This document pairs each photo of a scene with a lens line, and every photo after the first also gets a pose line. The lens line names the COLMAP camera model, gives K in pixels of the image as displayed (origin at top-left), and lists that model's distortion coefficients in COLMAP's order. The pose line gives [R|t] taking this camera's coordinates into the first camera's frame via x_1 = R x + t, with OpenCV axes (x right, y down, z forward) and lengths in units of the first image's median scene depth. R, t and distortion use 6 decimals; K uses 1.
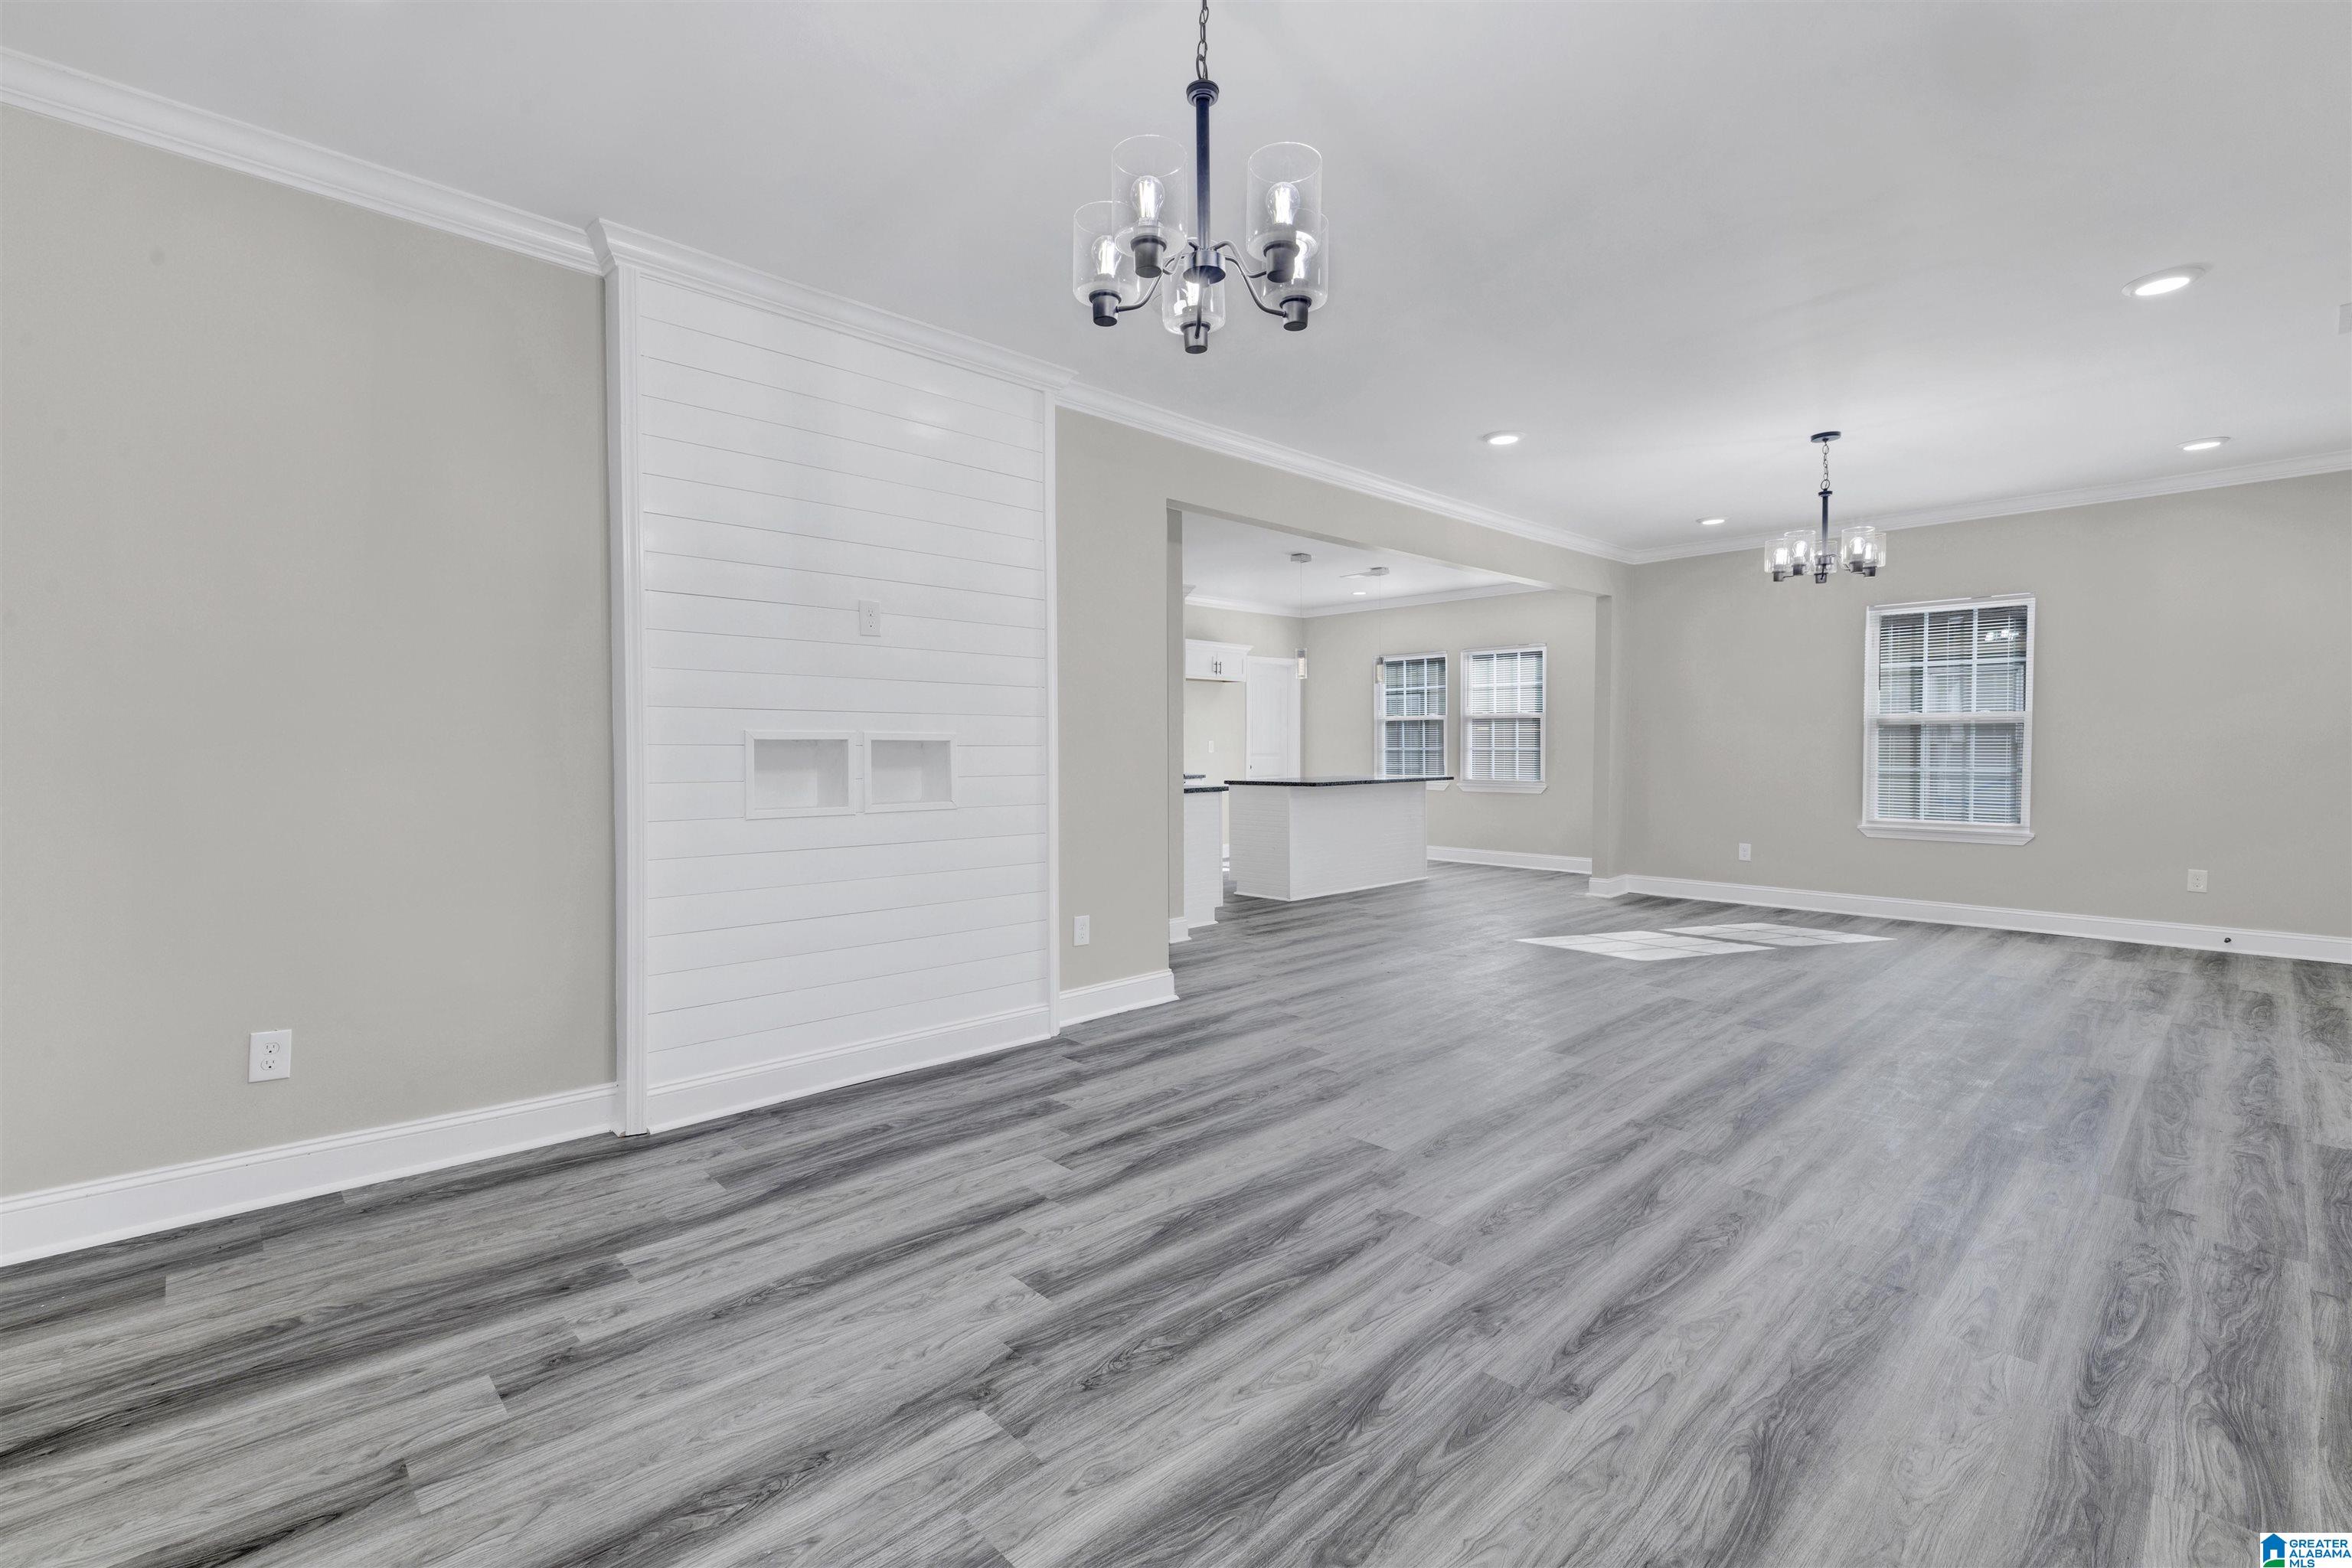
lens RADIAL K [[1010.3, 0, 1152.4], [0, 1010.3, 761.7], [0, 0, 1]] dist [-0.008381, 0.000006]
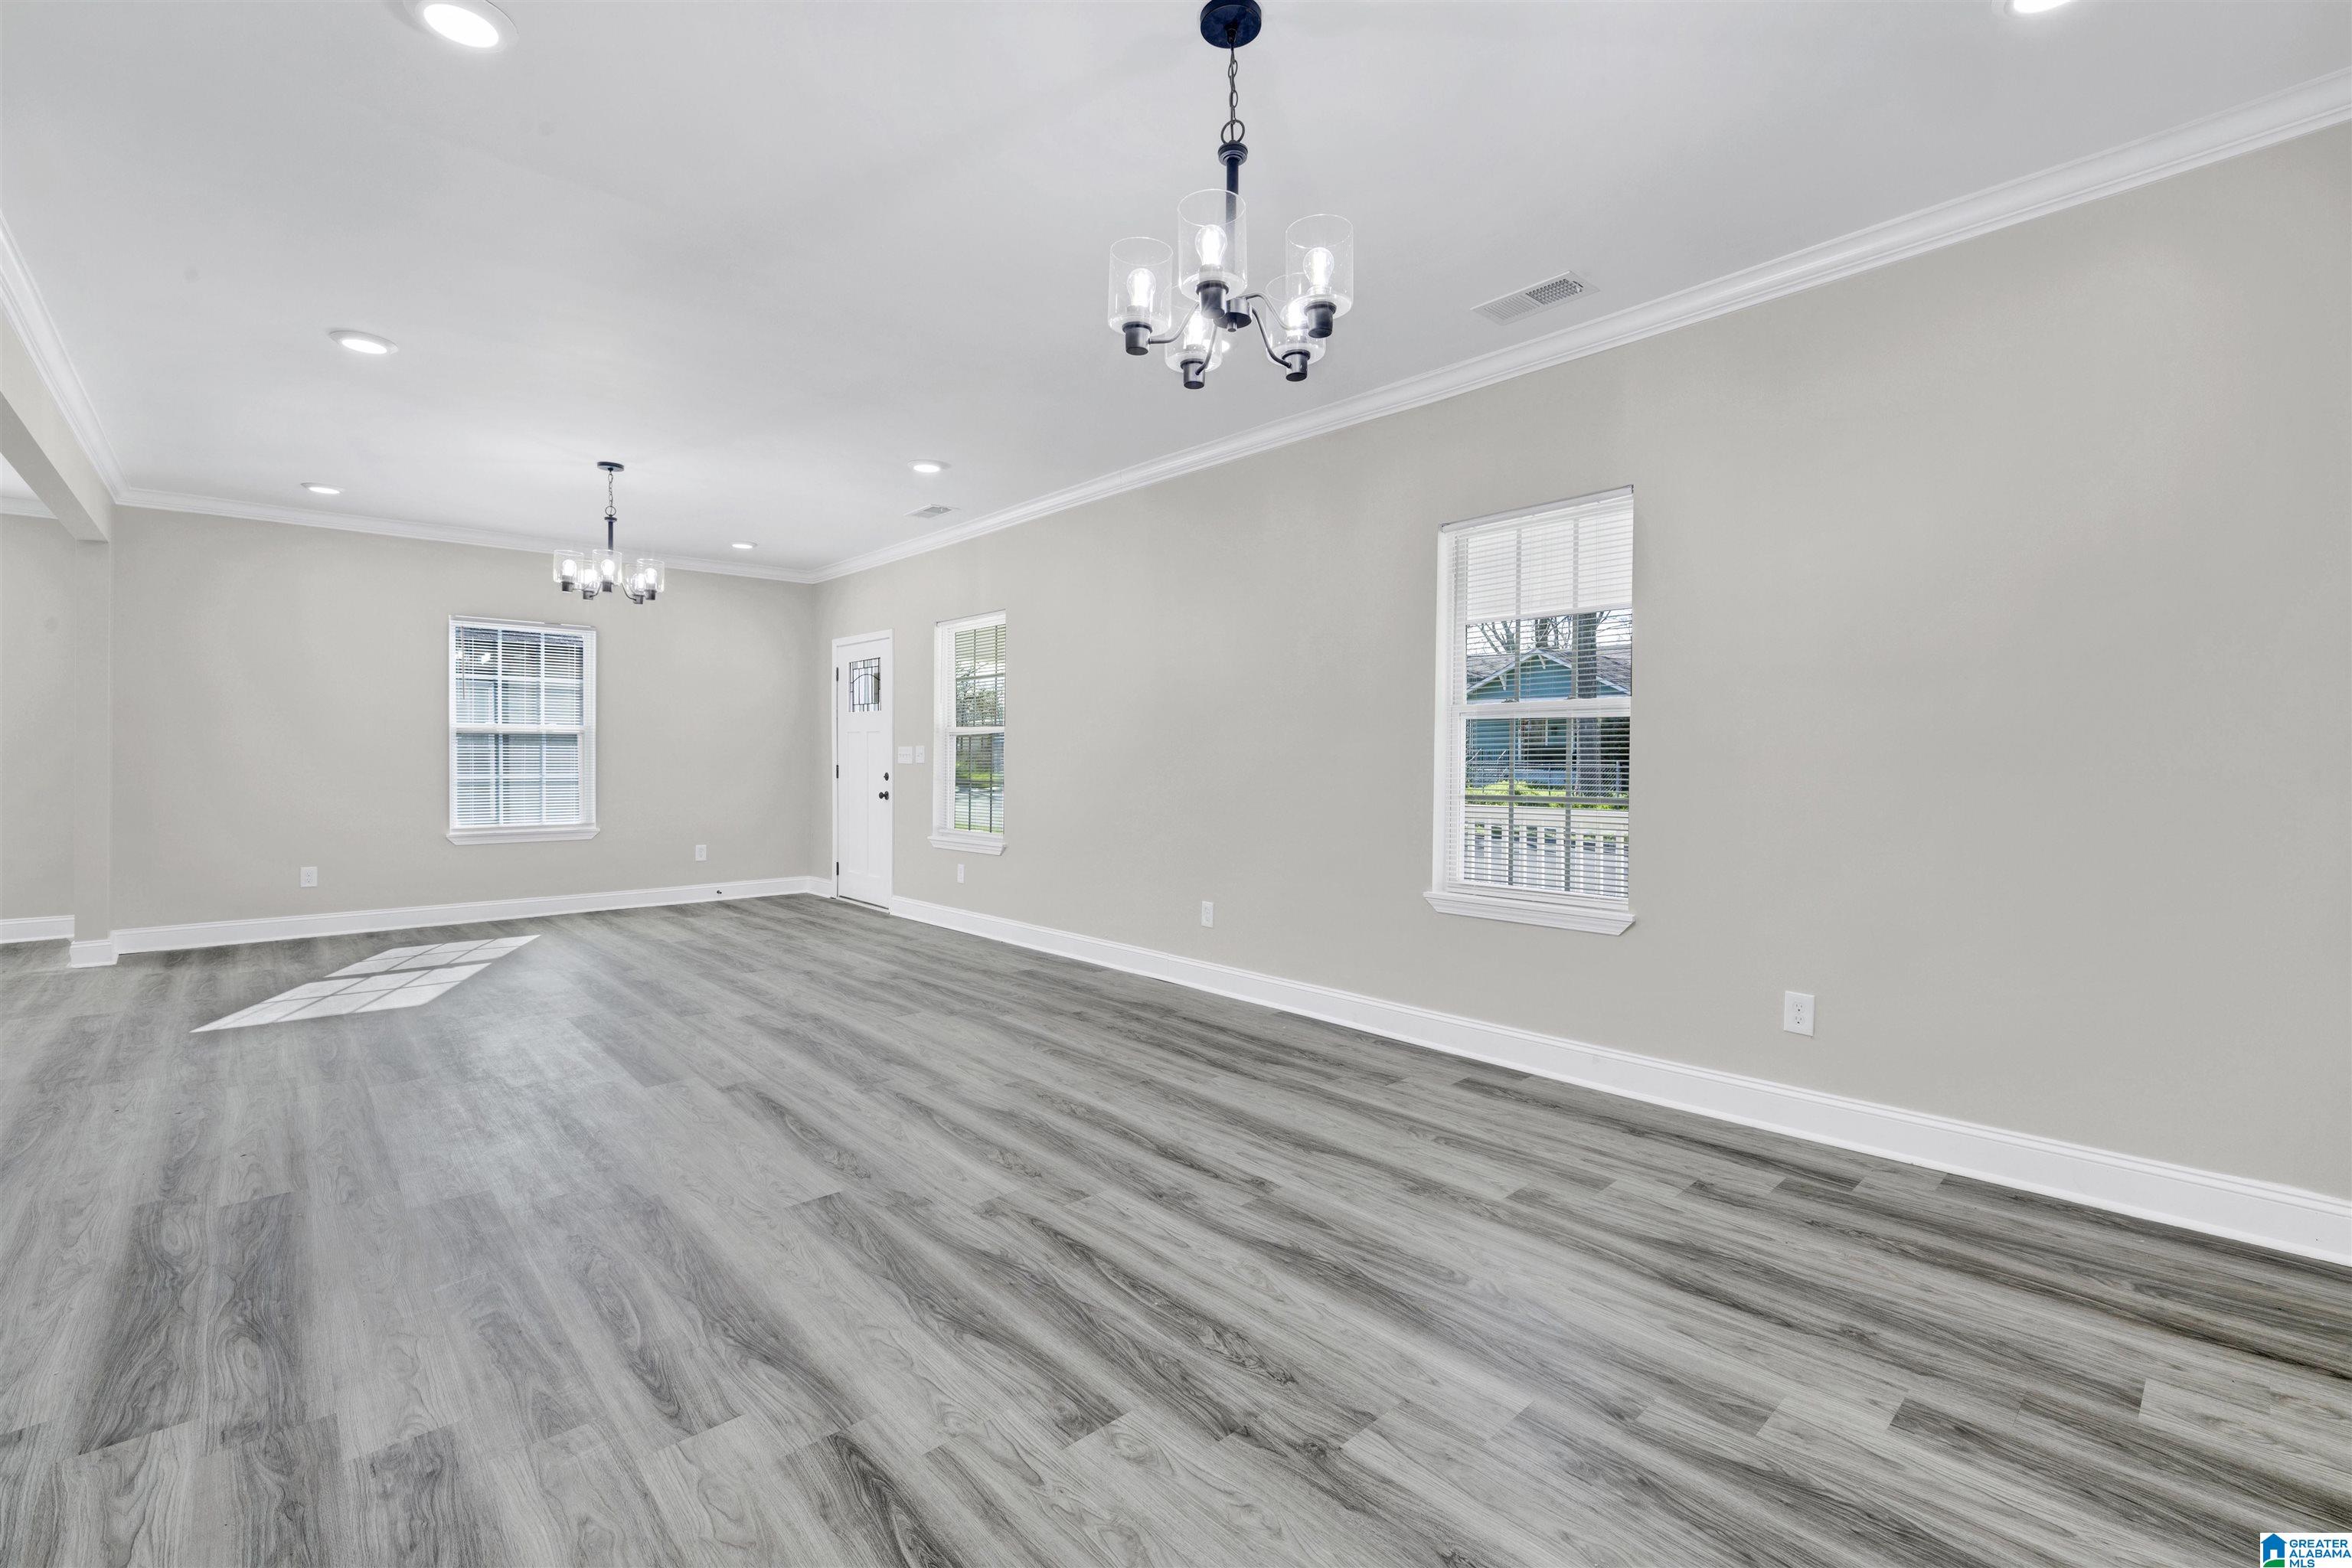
lens RADIAL K [[1010.3, 0, 1152.4], [0, 1010.3, 761.7], [0, 0, 1]] dist [-0.008381, 0.000006]
pose [[0.026794, -0.003214, 0.999636, -0.785575], [0.012944, 0.999912, 0.002868, -0.007092], [-0.999557, 0.012862, 0.026834, 0.797813]]
